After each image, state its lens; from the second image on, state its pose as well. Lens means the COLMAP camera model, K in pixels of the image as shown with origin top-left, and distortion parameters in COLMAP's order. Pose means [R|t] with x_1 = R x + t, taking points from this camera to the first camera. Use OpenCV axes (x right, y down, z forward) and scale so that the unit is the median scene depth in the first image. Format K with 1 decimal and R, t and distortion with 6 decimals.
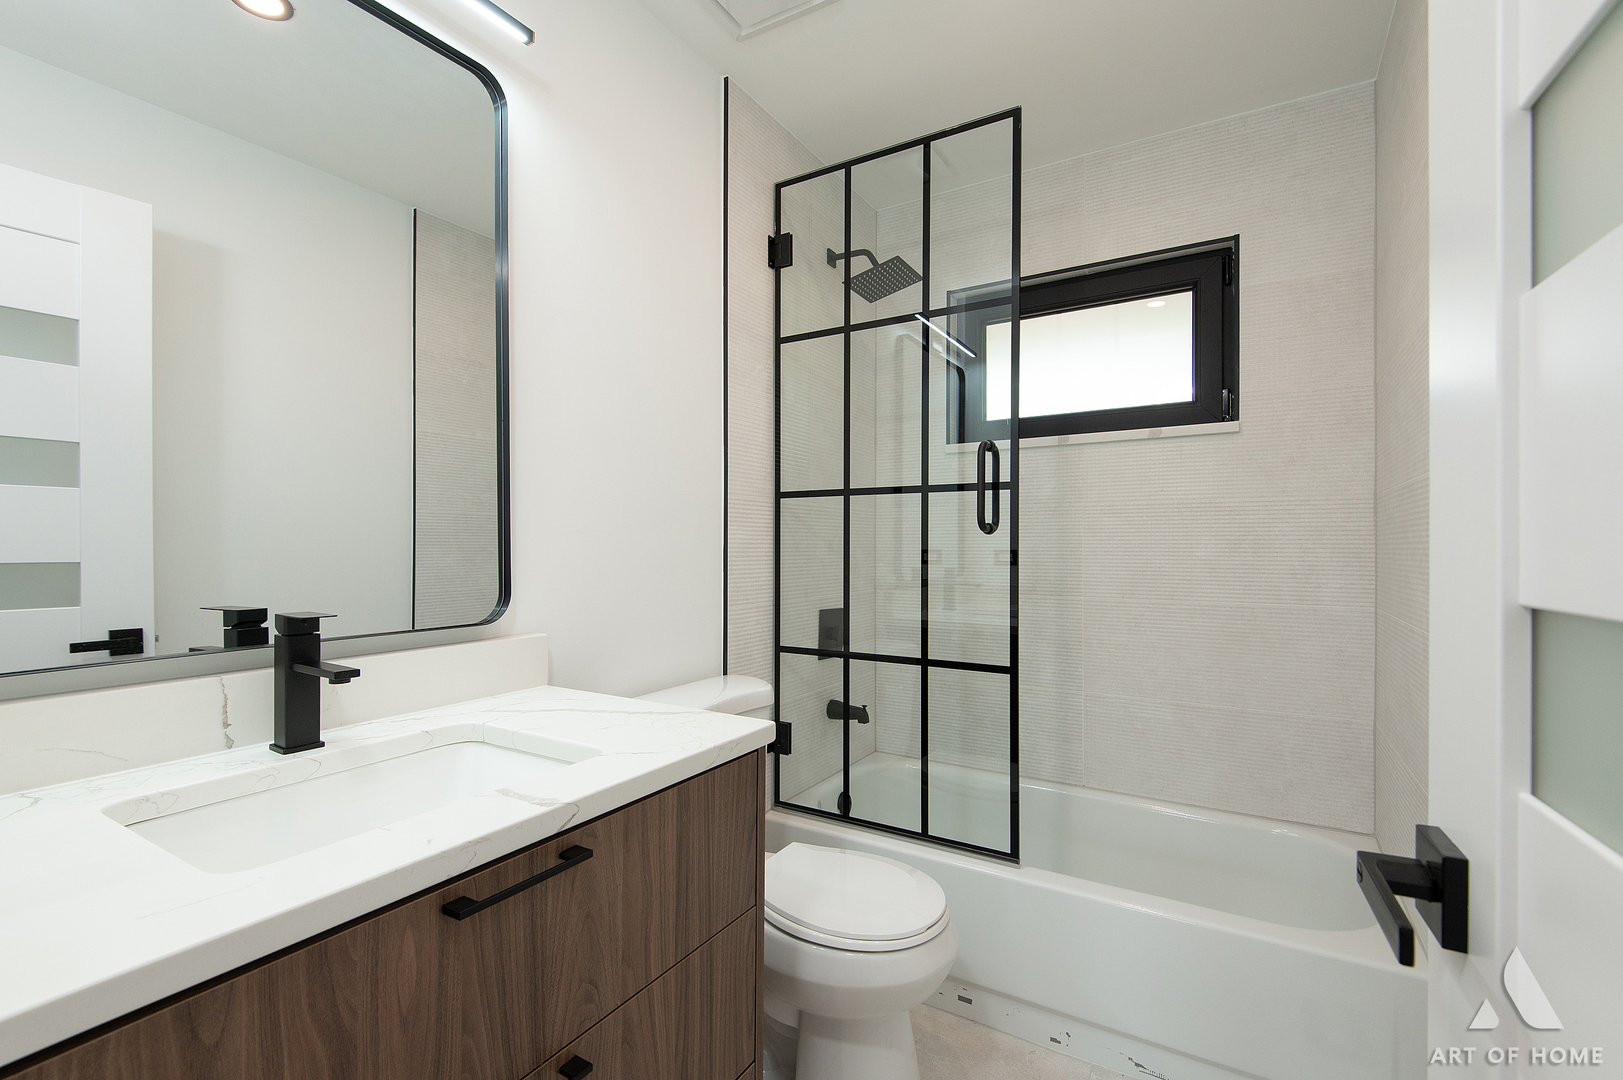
lens RADIAL K [[730.5, 0, 805.8], [0, 730.5, 539.7], [0, 0, 1]] dist [0.033444, -0.018765]
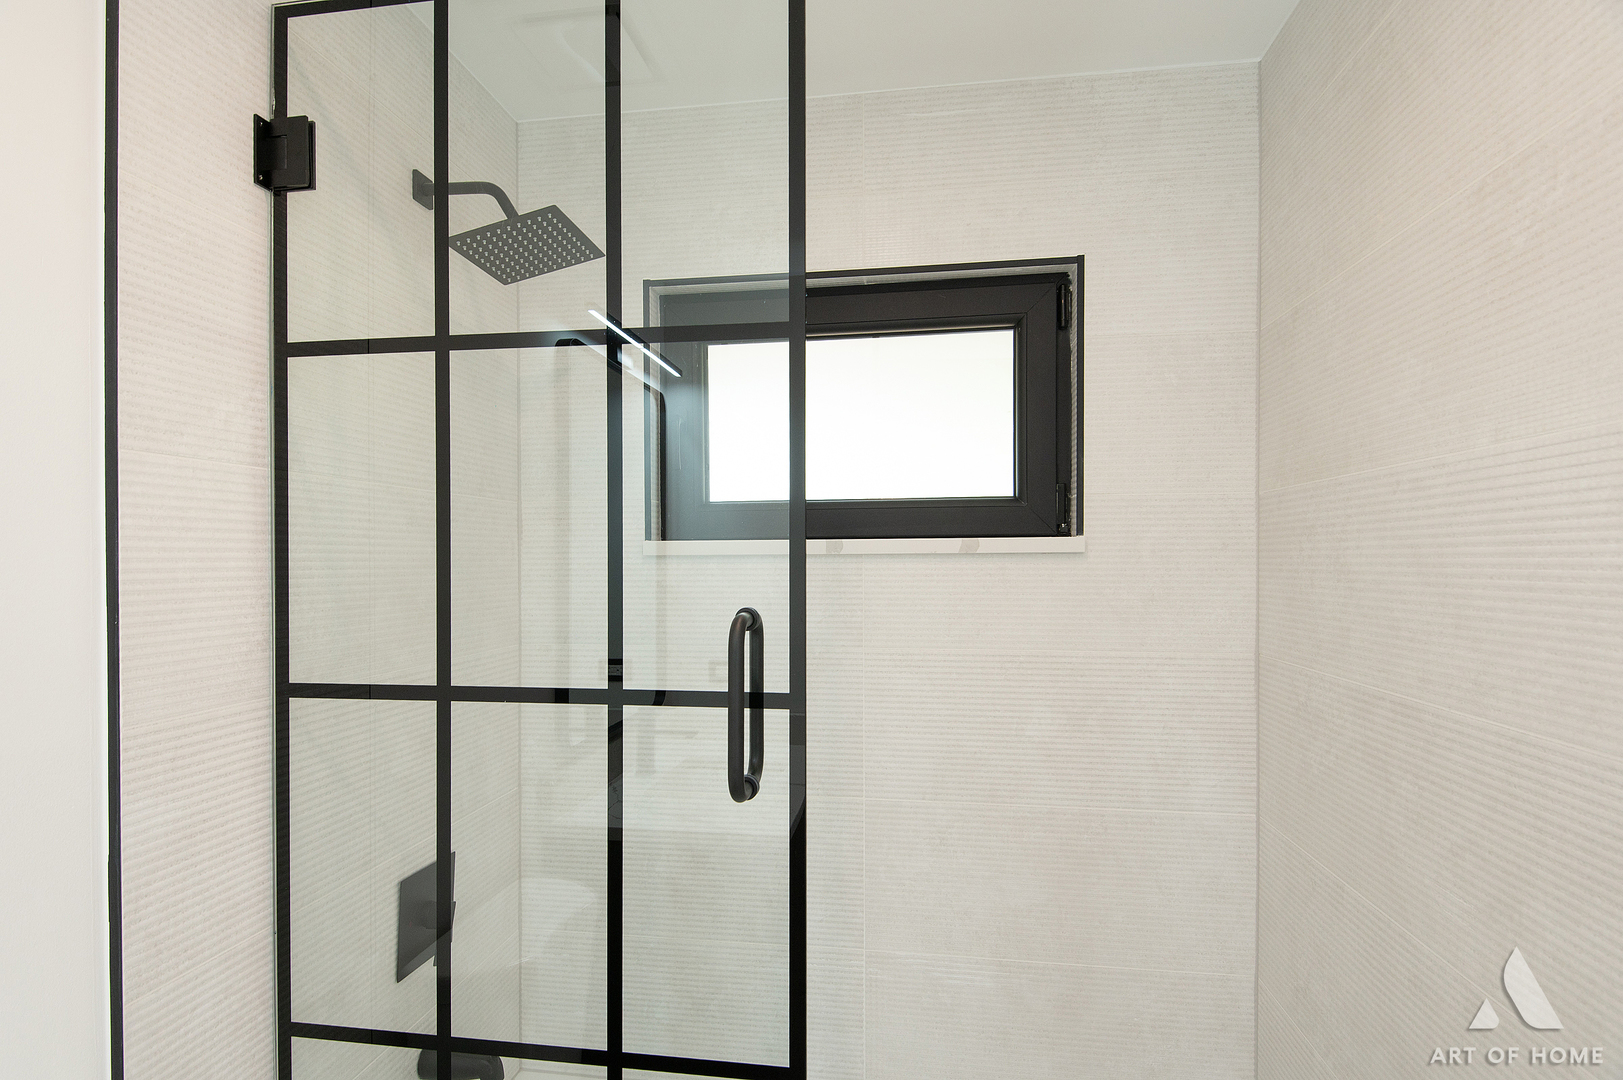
lens RADIAL K [[830.8, 0, 805.8], [0, 830.8, 548.4], [0, 0, 1]] dist [0.042318, -0.035468]
pose [[0.919047, -0.006582, 0.394093, 0.055026], [0.002371, 0.999935, 0.011169, -0.153547], [-0.394141, -0.009330, 0.919003, 0.390885]]
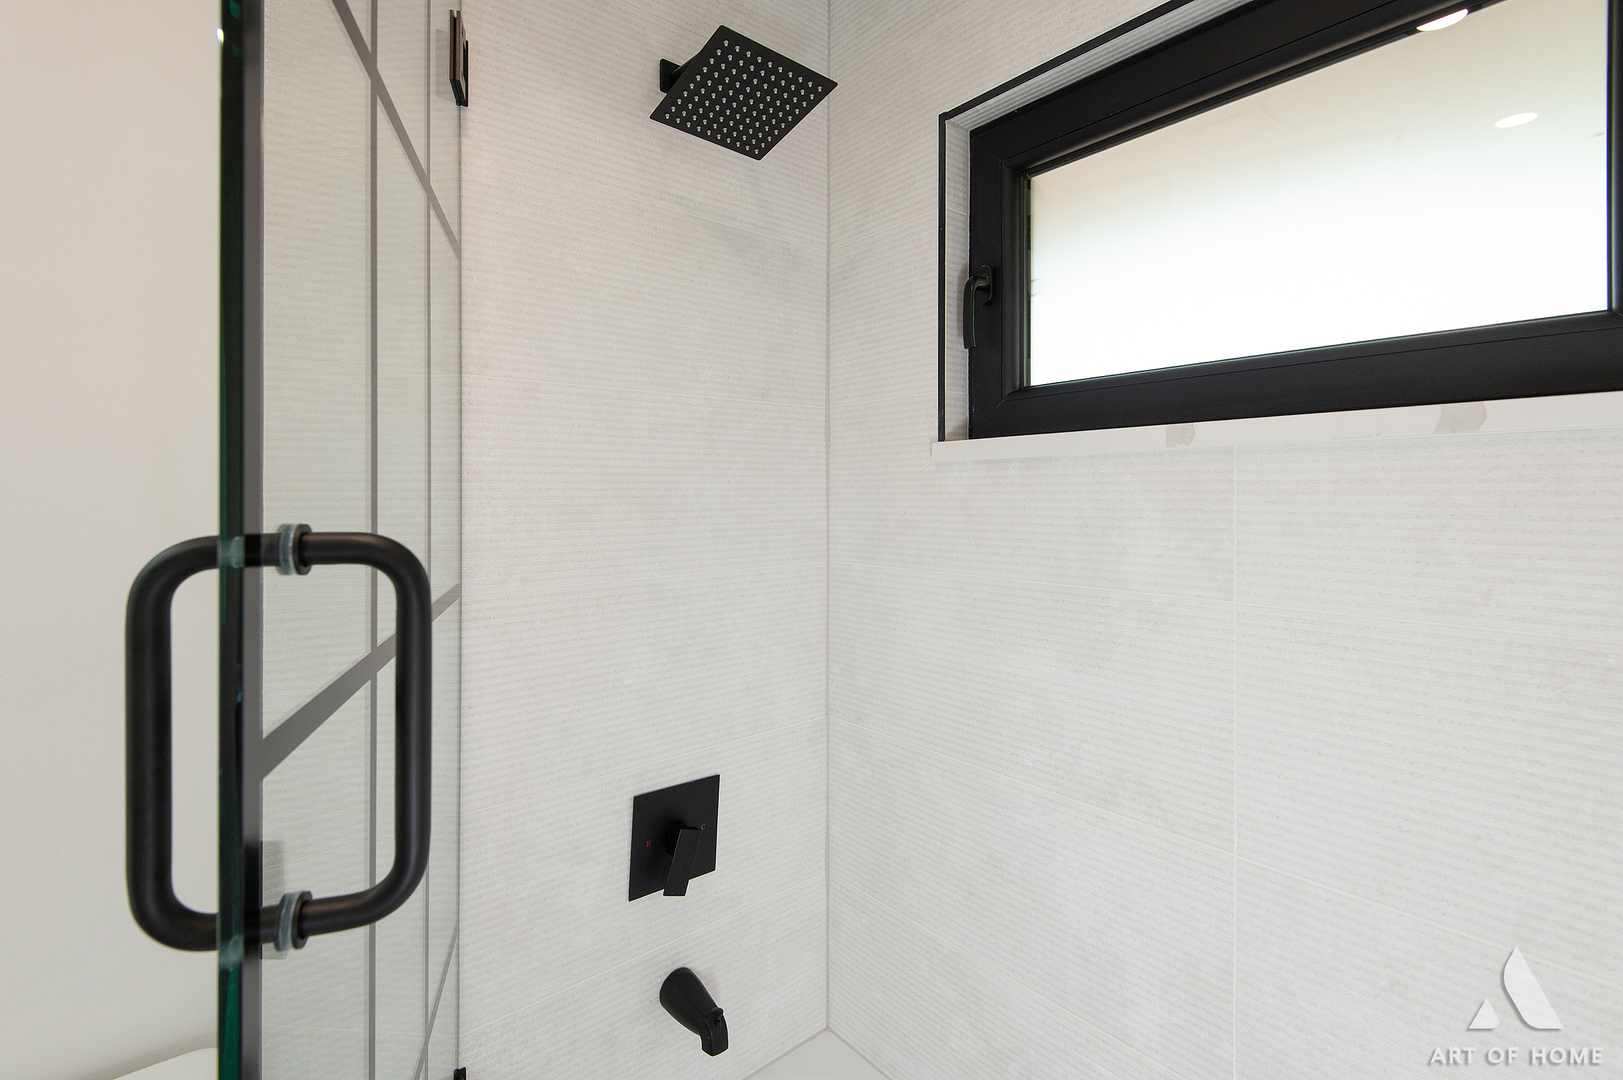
lens RADIAL K [[743.1, 0, 811.8], [0, 743.1, 493.1], [0, 0, 1]] dist [0.034626, -0.020077]
pose [[0.949708, -0.015522, -0.312753, 0.314793], [0.022256, 0.999591, 0.017974, -0.125808], [0.312346, -0.024031, 0.949665, 0.612957]]
